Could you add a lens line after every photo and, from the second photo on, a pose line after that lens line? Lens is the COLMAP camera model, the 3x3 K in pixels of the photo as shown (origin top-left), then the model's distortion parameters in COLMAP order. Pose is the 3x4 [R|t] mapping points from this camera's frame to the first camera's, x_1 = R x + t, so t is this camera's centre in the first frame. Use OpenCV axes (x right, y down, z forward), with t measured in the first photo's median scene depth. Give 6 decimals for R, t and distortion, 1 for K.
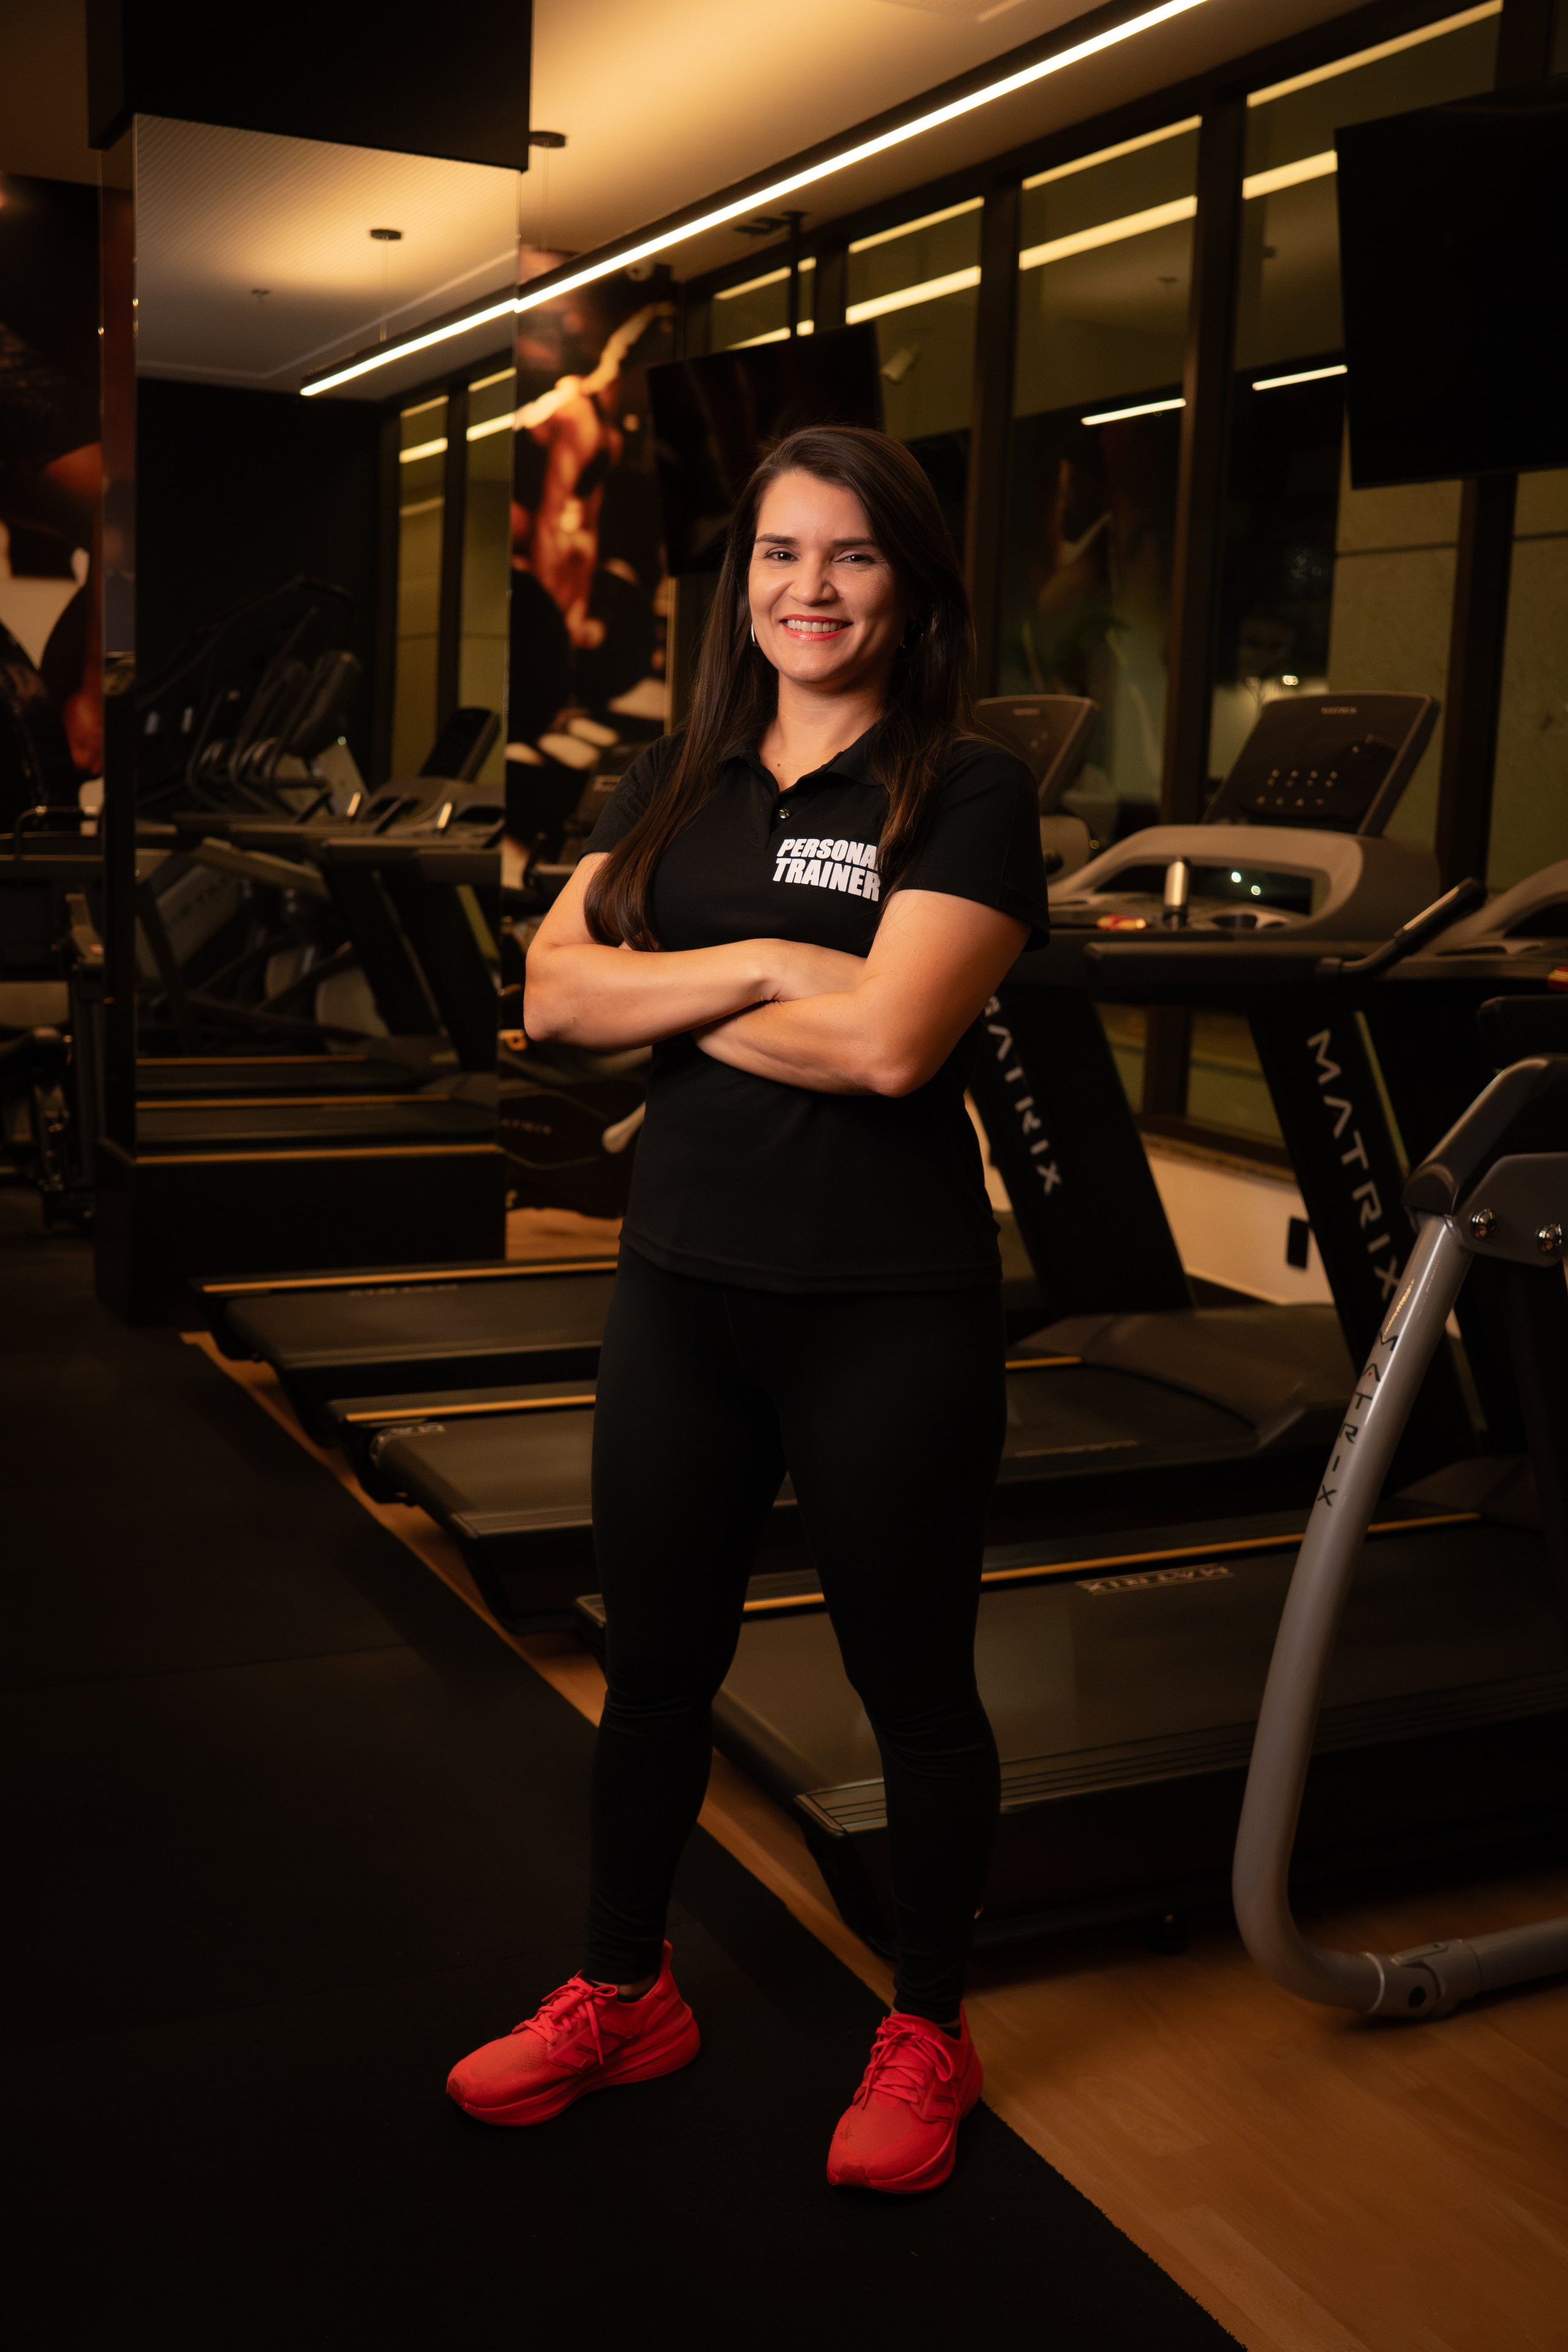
lens RADIAL K [[2444.2, 0, 788.3], [0, 2444.2, 1184.8], [0, 0, 1]] dist [-0.094377, 0.164642]
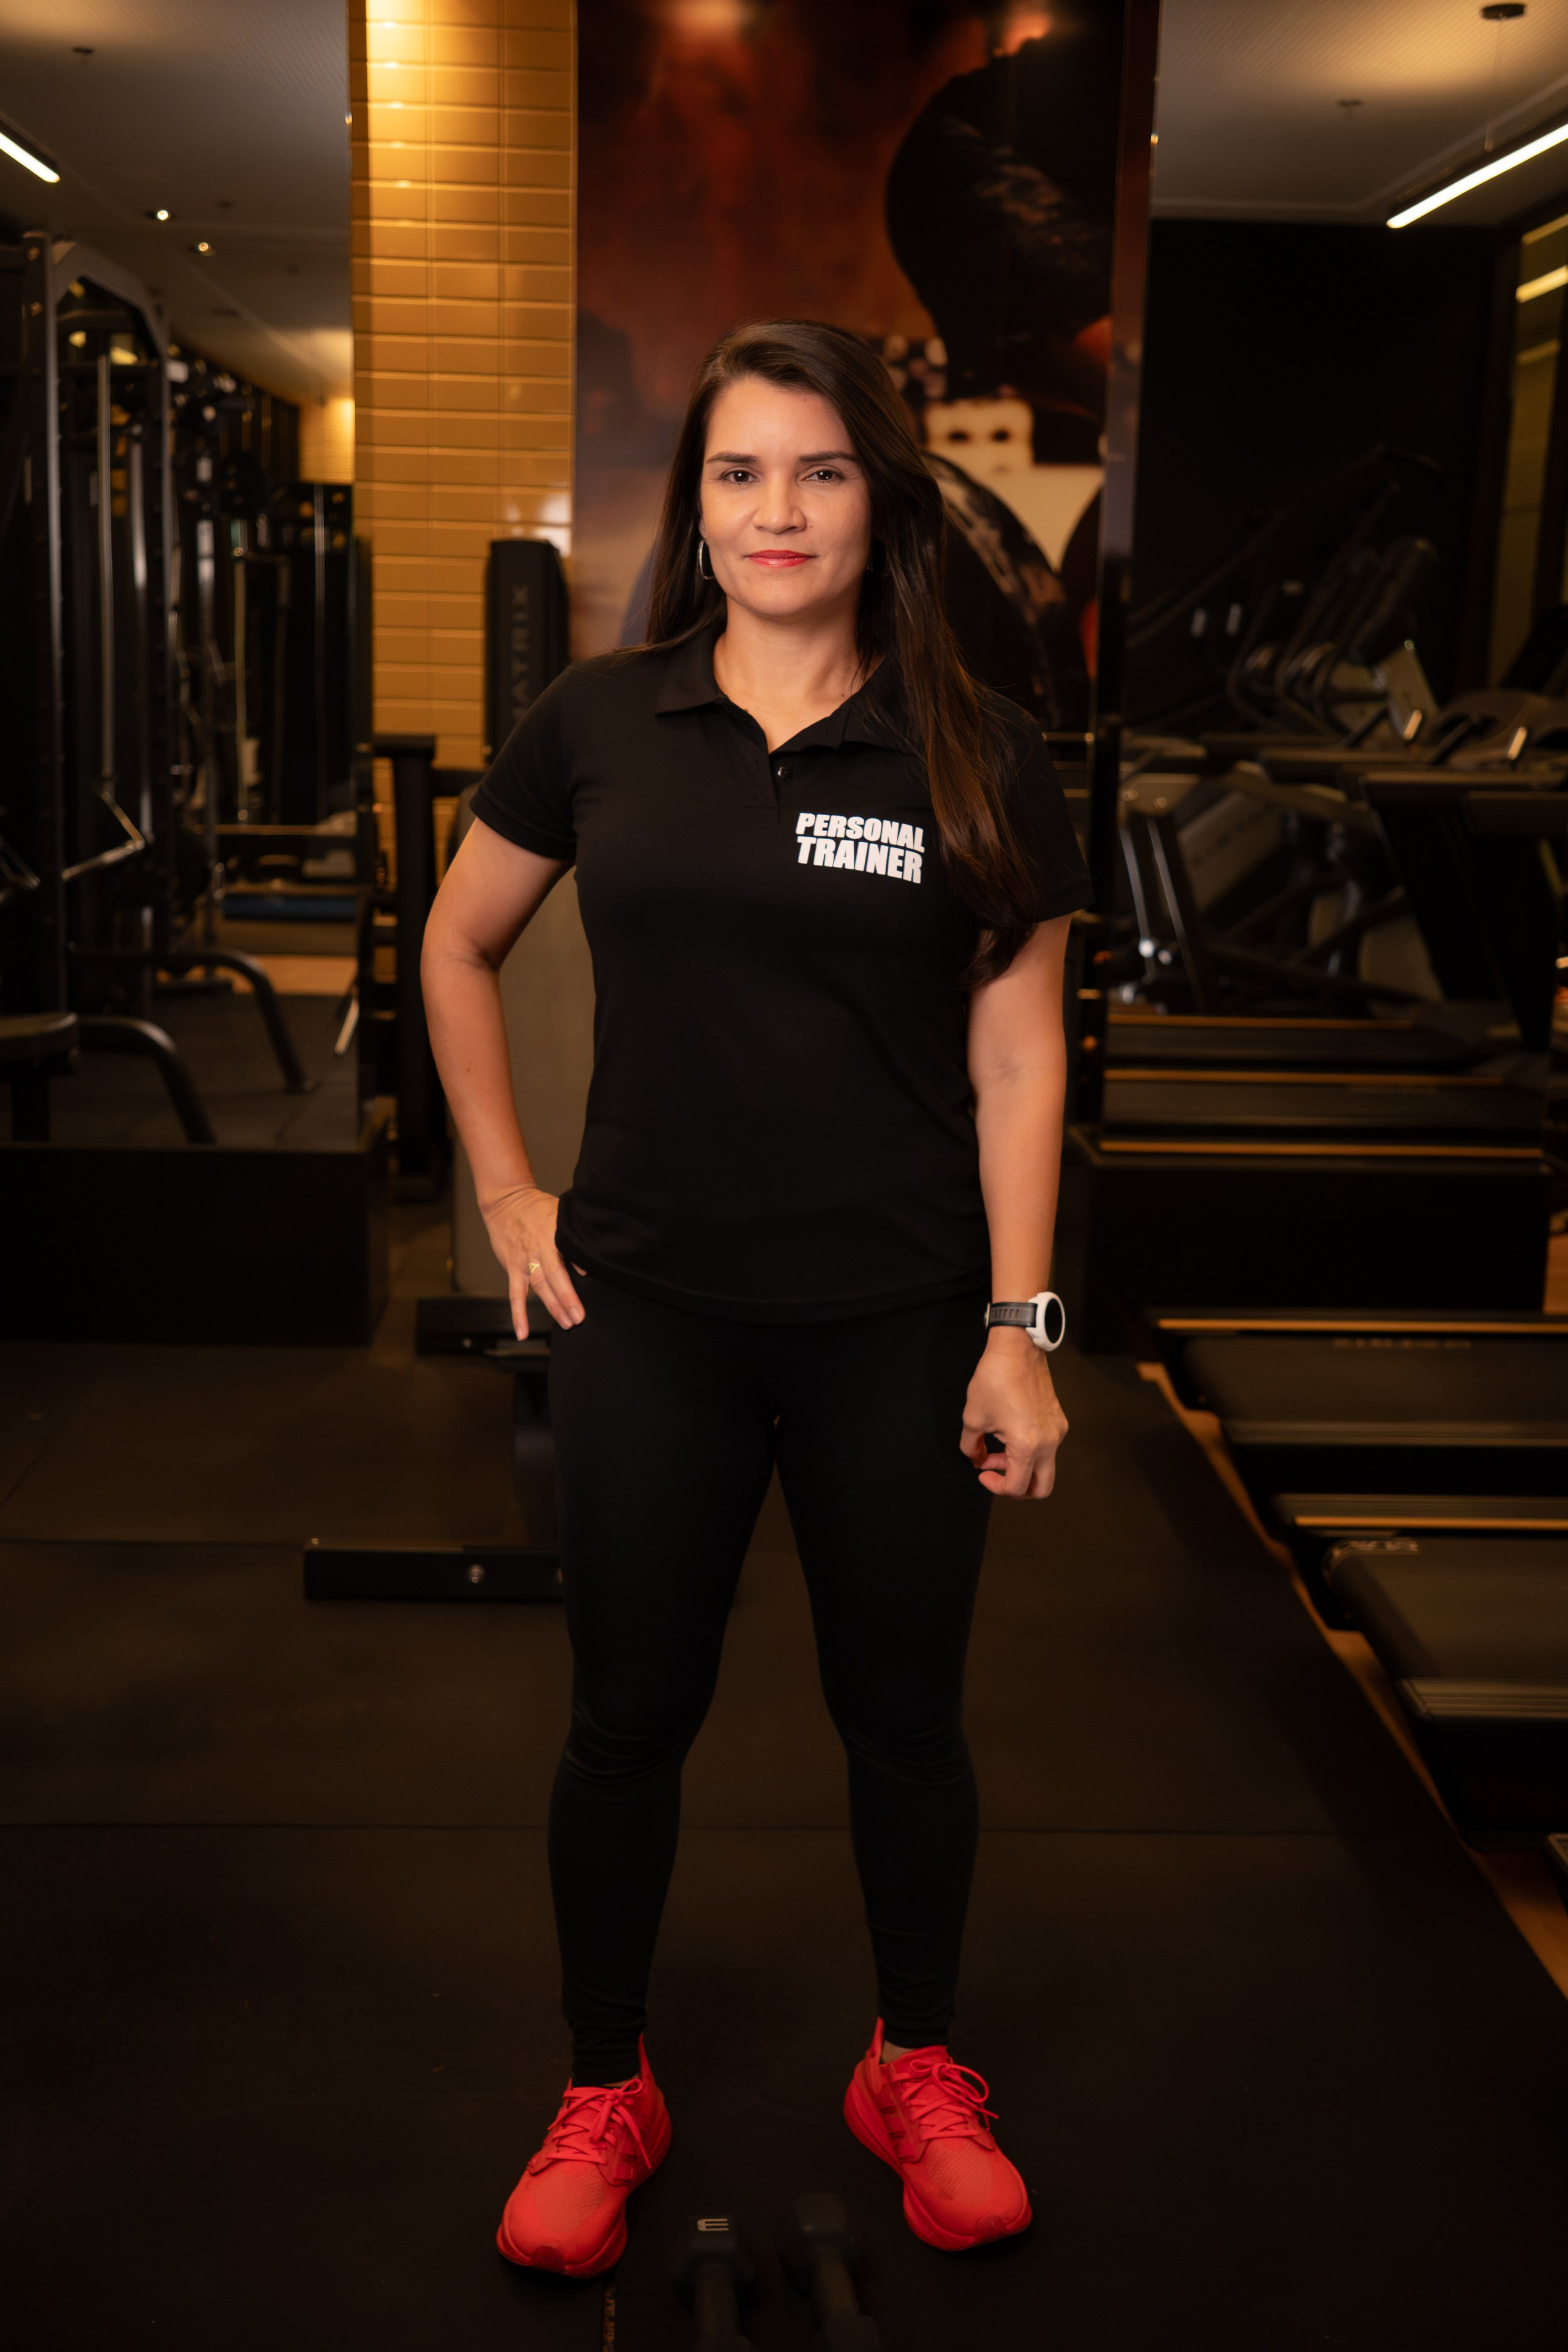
lens RADIAL K [[2712.9, 0, 779.6], [0, 2712.9, 1182.2], [0, 0, 1]] dist [-0.023871, 0.293746]
pose [[0.913796, 0.066194, -0.400743, 0.008419], [-0.057517, 0.997777, 0.033655, -0.020387], [0.402080, -0.007704, 0.915572, 0.059899]]
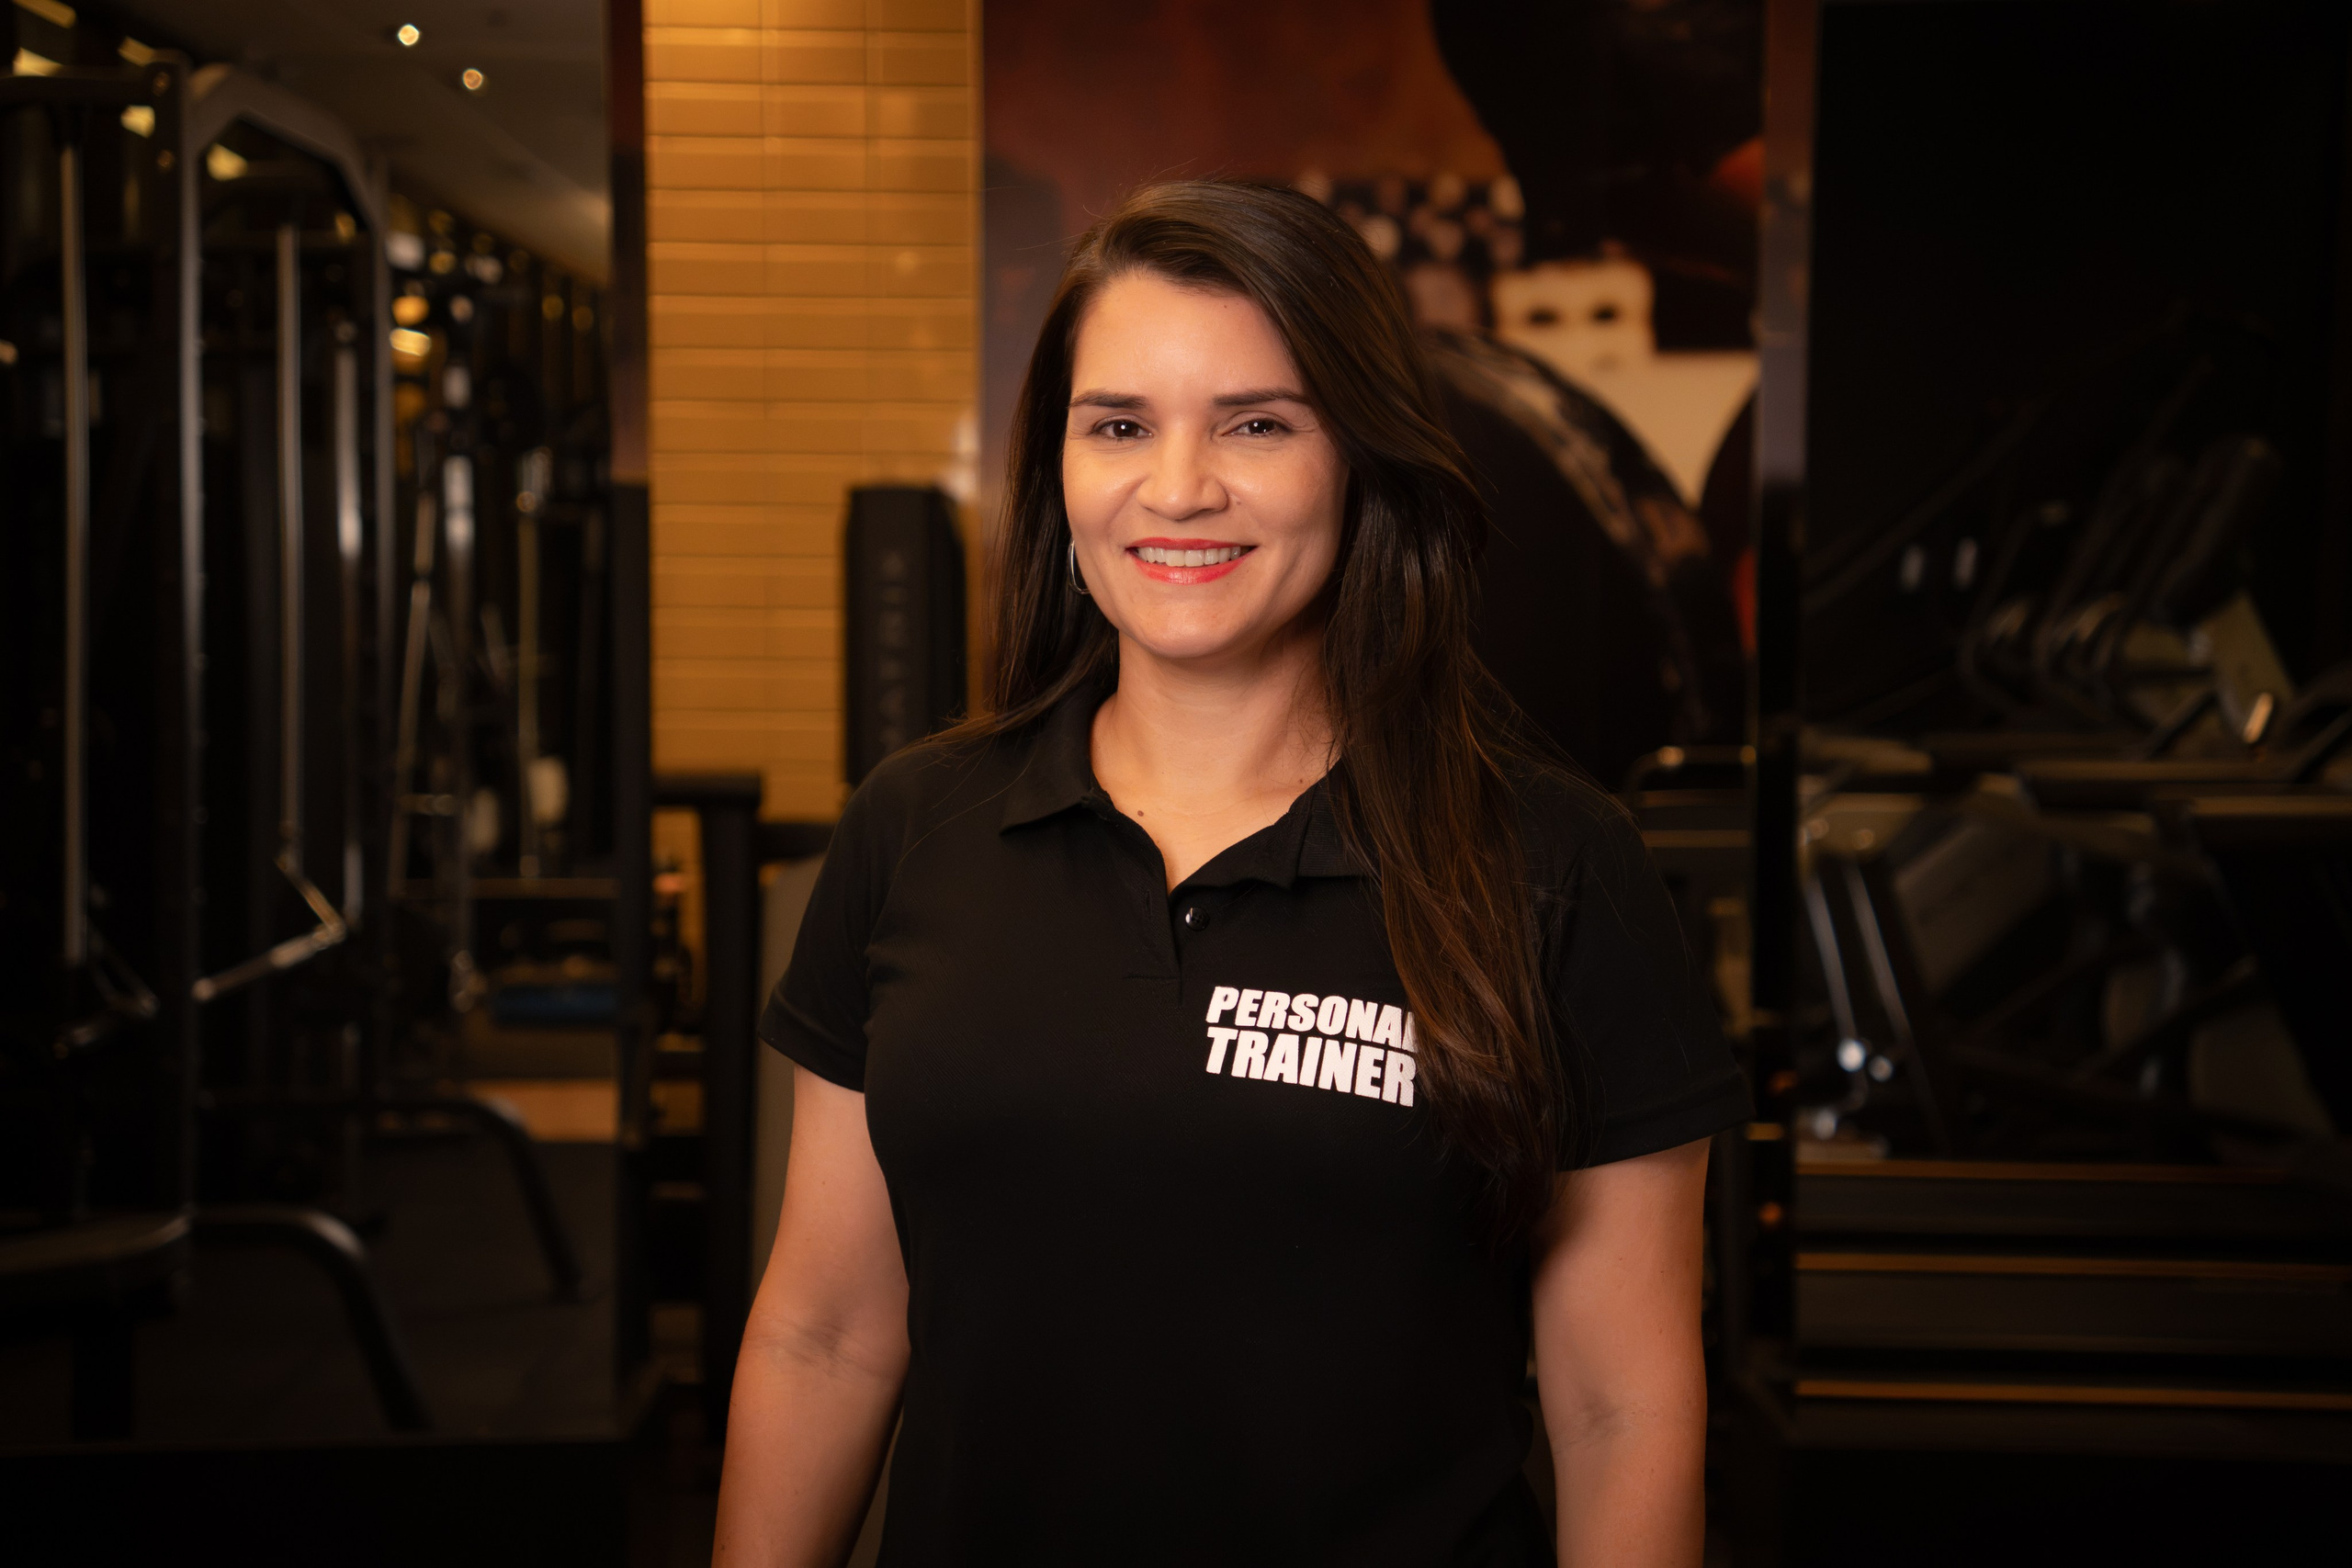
lens RADIAL K [[3824.6, 0, 1176.0], [0, 3824.6, 784.0], [0, 0, 1]] dist [0.396313, 0.022504]
pose [[0.897670, -0.011172, -0.440527, -0.006776], [-0.042742, 0.992758, -0.112275, -0.035746], [0.438591, 0.119615, 0.890691, 0.114436]]
